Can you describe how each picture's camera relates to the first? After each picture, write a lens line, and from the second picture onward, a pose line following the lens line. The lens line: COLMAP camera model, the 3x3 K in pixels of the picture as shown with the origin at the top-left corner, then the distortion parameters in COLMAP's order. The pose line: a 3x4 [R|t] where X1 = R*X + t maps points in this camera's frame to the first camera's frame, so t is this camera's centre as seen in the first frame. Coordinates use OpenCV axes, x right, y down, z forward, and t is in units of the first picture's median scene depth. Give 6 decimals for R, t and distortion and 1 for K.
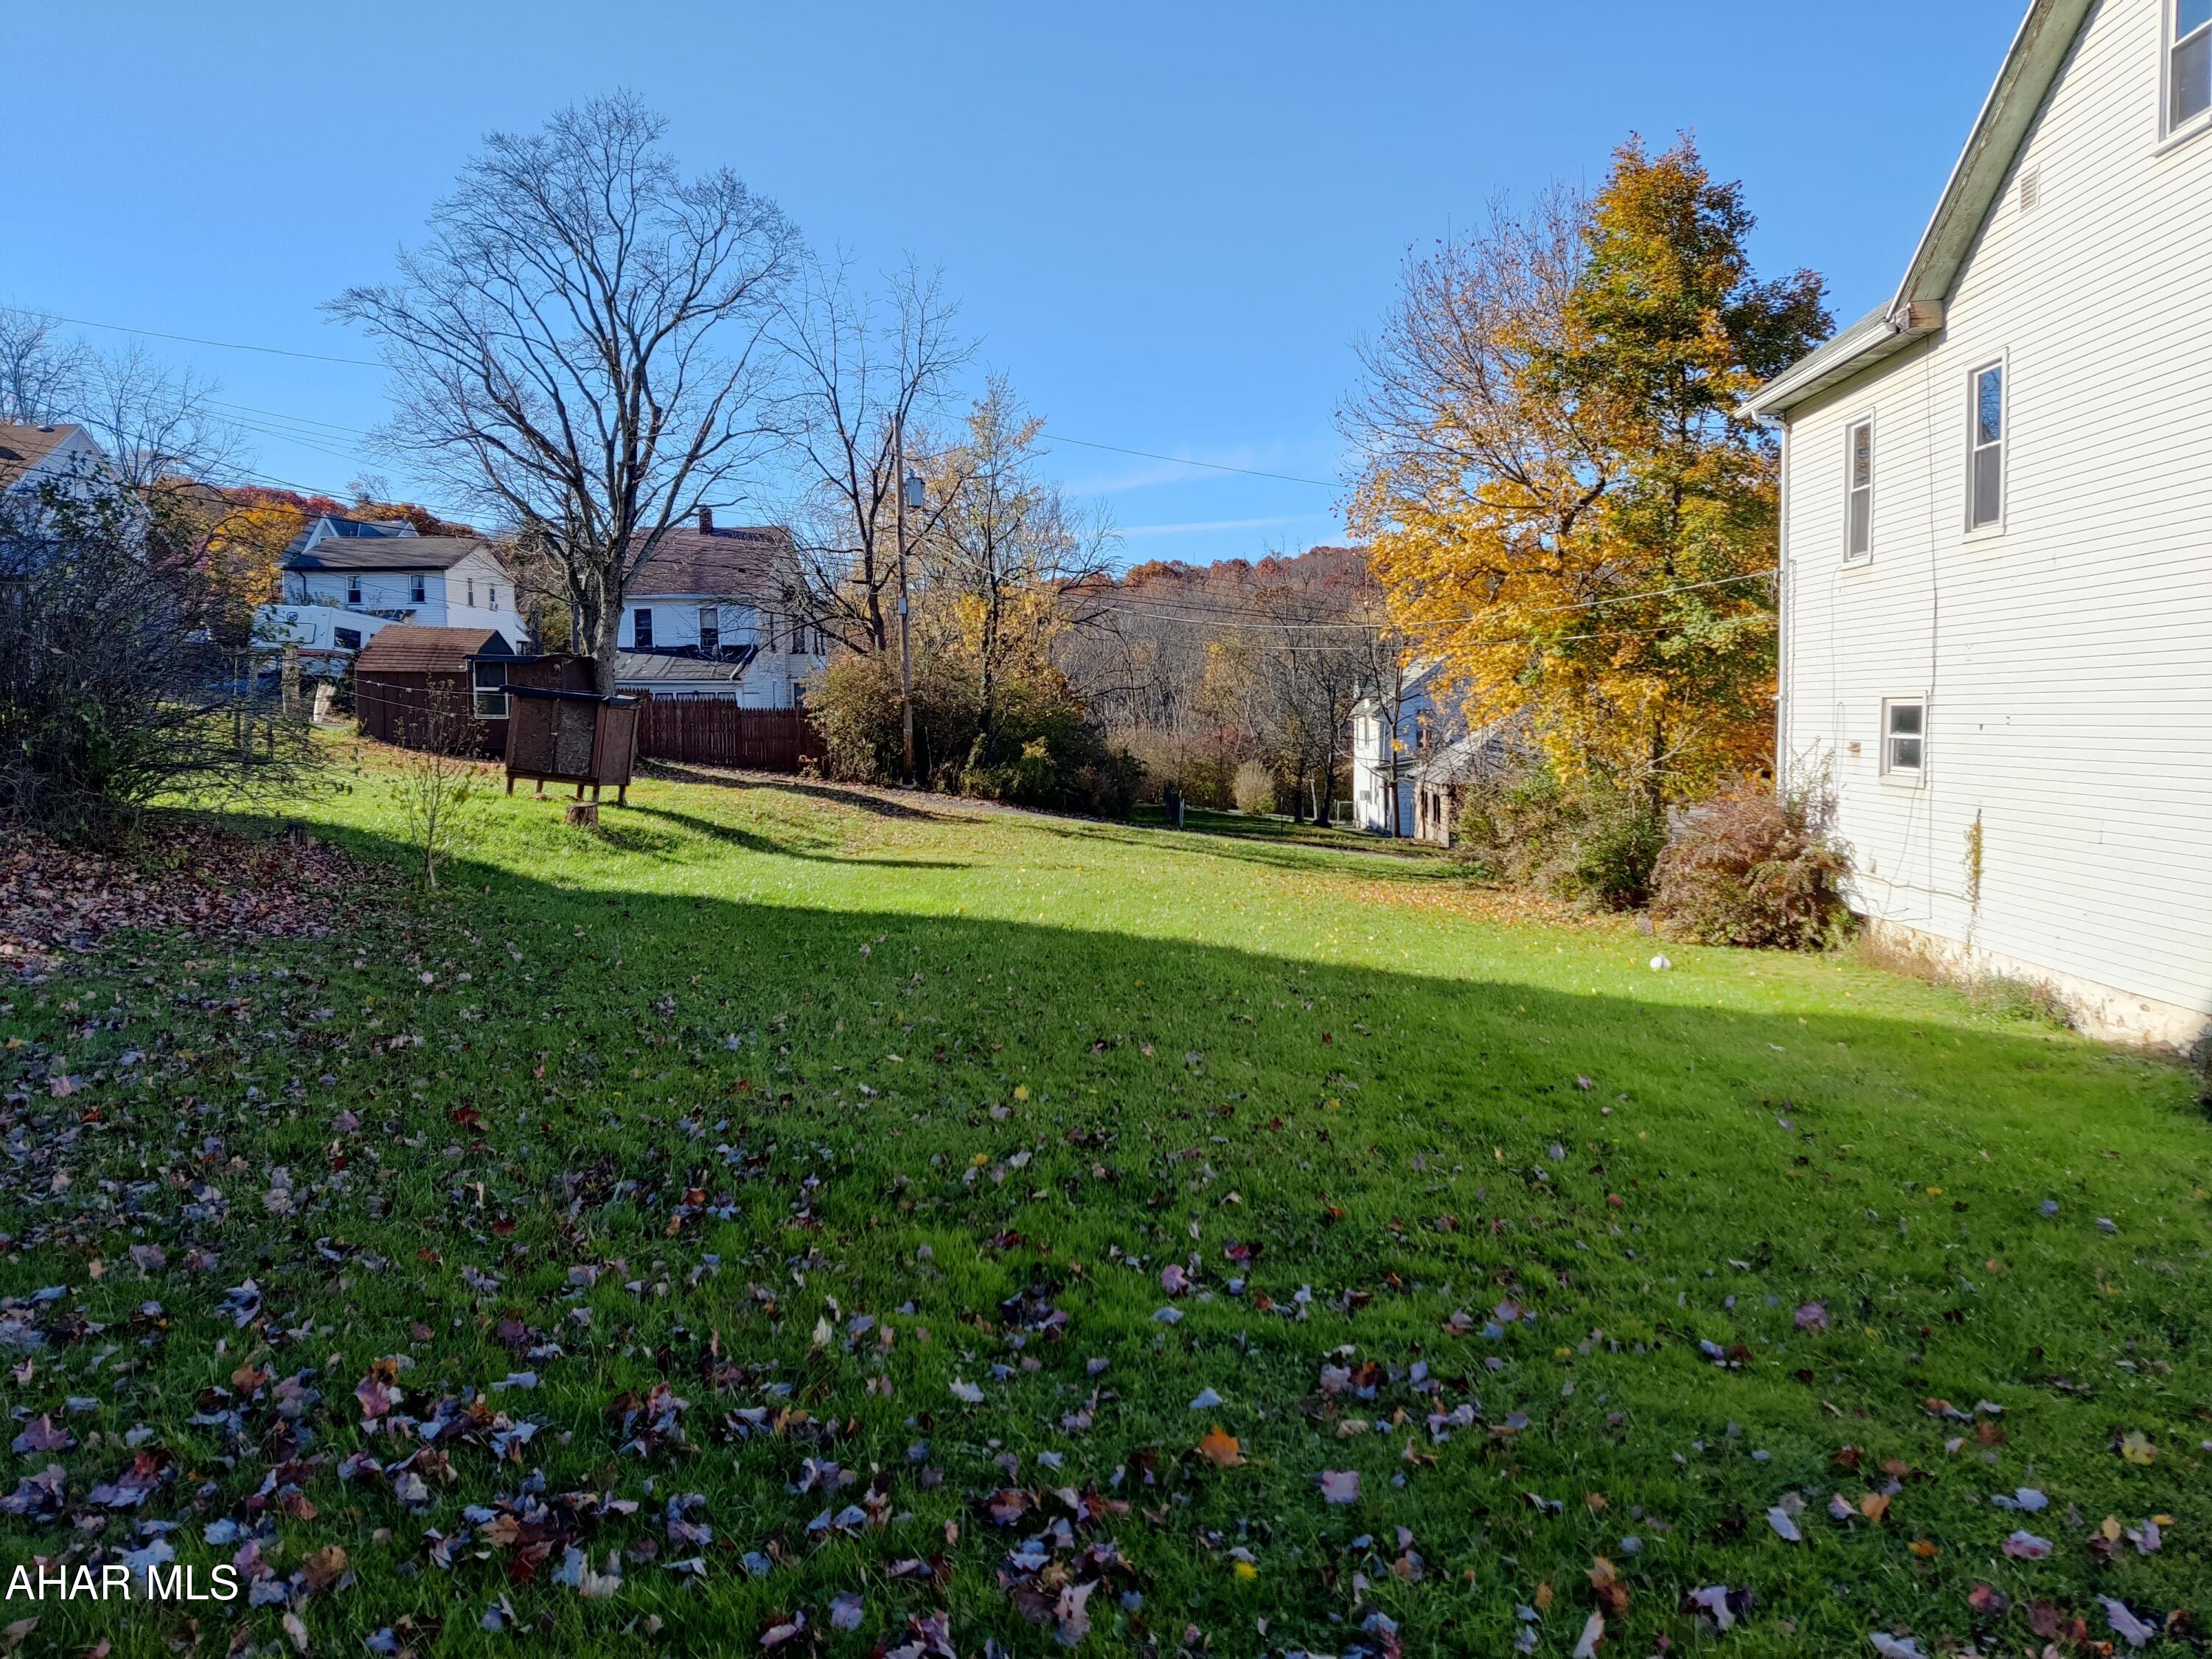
lens RADIAL K [[1714.3, 0, 1107.3], [0, 1714.3, 802.3], [0, 0, 1]] dist [0.011290, -0.021096]
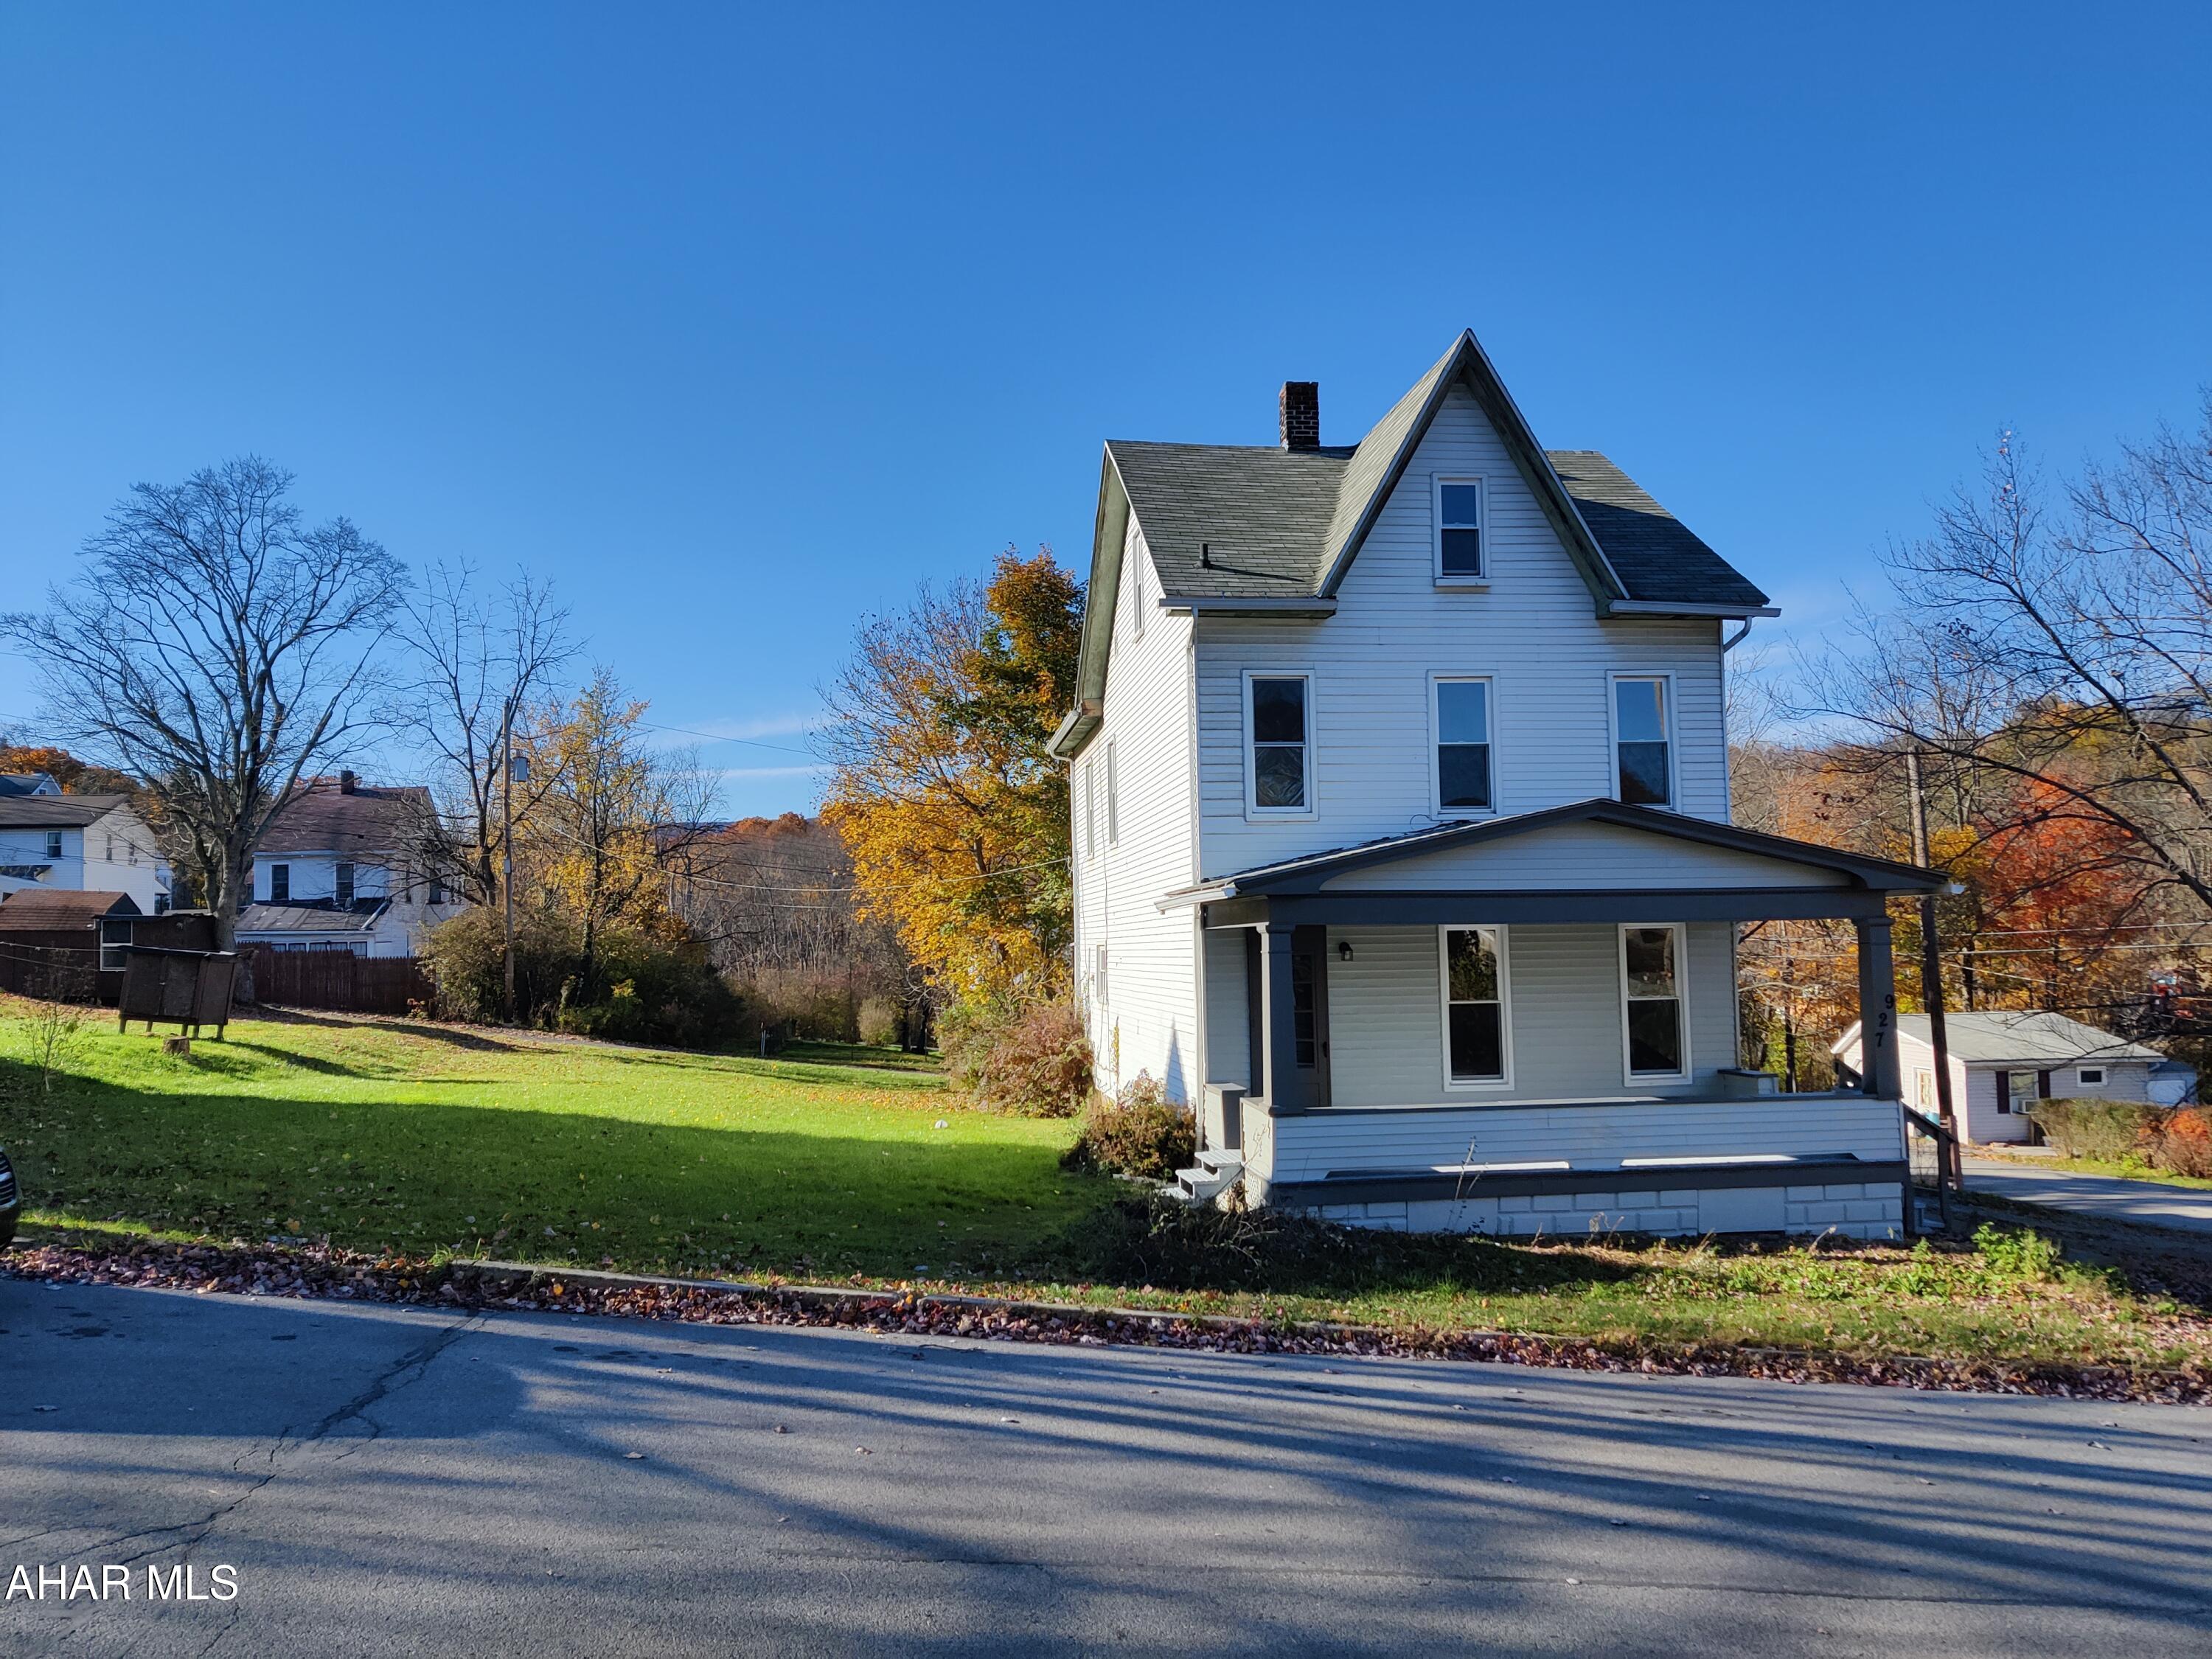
lens RADIAL K [[1726.7, 0, 1111.8], [0, 1726.7, 821.6], [0, 0, 1]] dist [-0.004393, -0.003802]
pose [[0.985585, -0.001697, 0.169174, 0.150181], [0.022938, 0.992057, -0.123680, 0.014156], [-0.167620, 0.125777, 0.977795, -0.366117]]
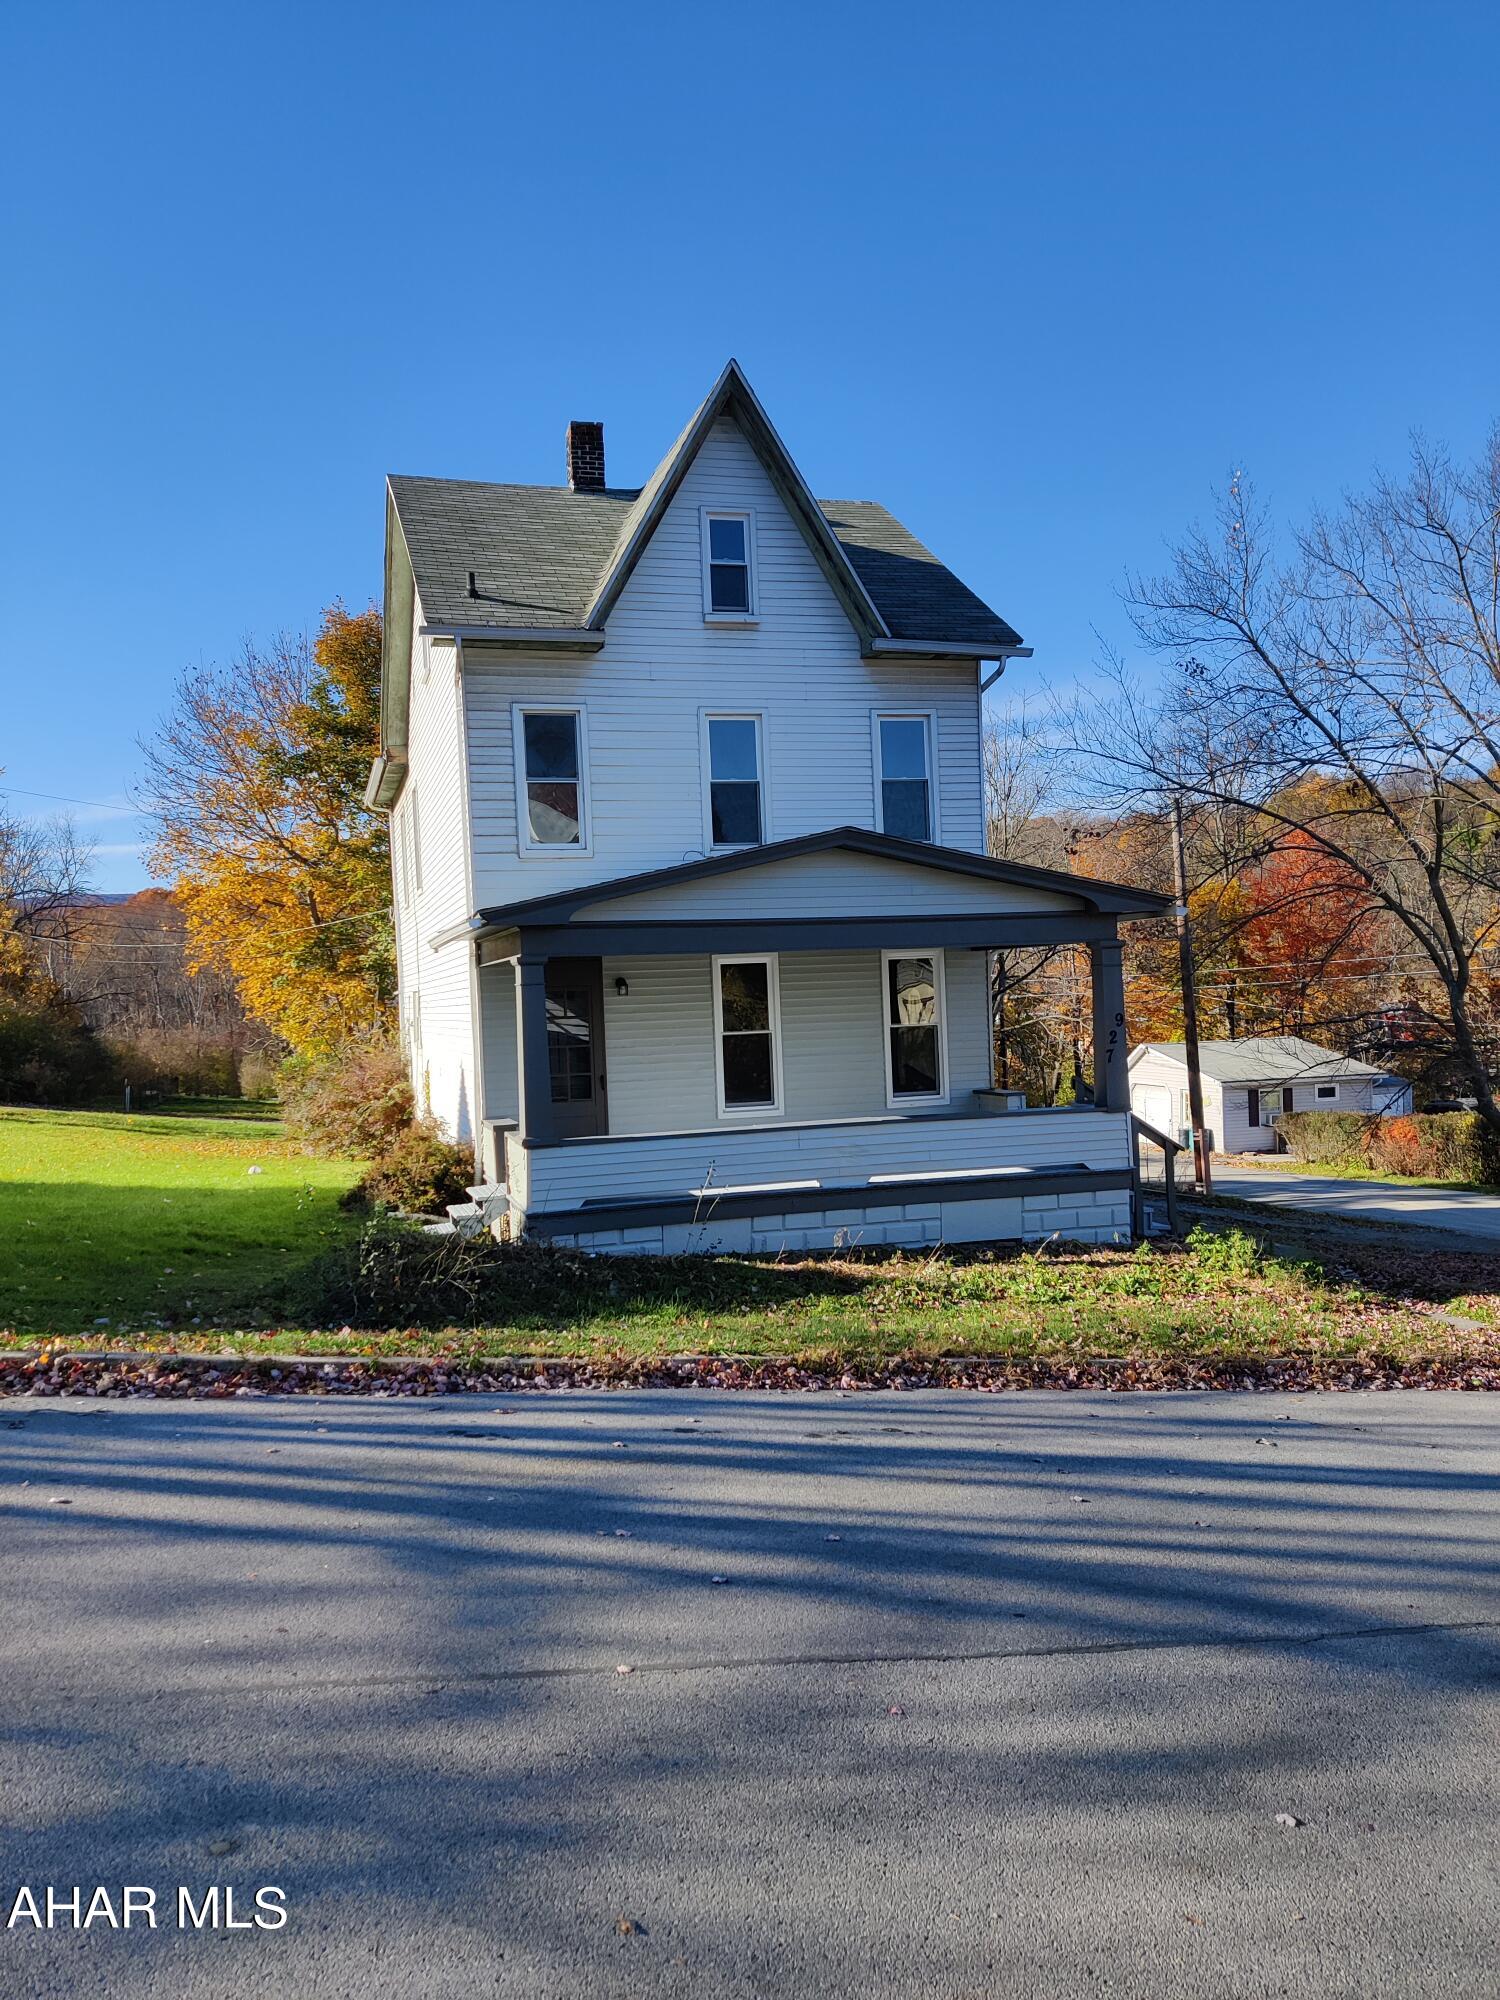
lens RADIAL K [[1551.0, 0, 750.0], [0, 1551.0, 1000.0], [0, 0, 1]] dist [0.121321, -0.357380]
pose [[0.947811, -0.033373, 0.317081, 0.213916], [0.050957, 0.997579, -0.047322, 0.021922], [-0.314734, 0.061010, 0.947217, -0.312057]]
